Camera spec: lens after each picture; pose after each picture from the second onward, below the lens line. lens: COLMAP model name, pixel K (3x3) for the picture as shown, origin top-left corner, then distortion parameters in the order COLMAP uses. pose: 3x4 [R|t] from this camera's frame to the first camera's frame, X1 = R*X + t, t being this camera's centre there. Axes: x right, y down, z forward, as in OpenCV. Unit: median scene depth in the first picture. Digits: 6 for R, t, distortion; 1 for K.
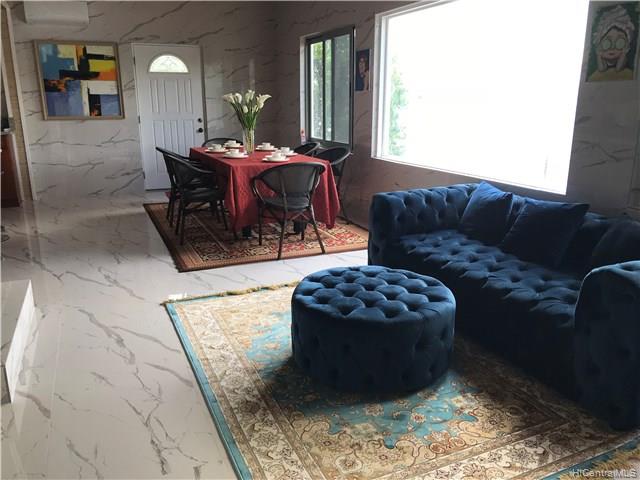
lens RADIAL K [[541.3, 0, 321.3], [0, 541.3, 241.6], [0, 0, 1]] dist [0.036908, -0.013064]
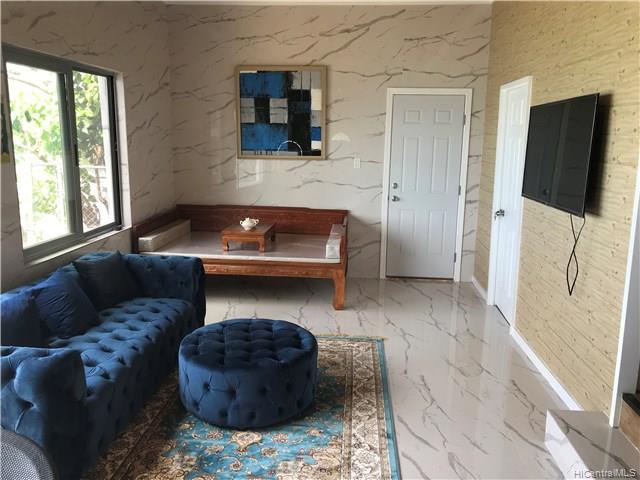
lens RADIAL K [[541.3, 0, 320.3], [0, 541.3, 240.2], [0, 0, 1]] dist [0.036908, -0.013064]
pose [[-0.888711, -0.099815, 0.447471, -0.237728], [0.102859, 0.907723, 0.406767, -0.246614], [-0.446781, 0.407525, -0.796436, 0.762487]]
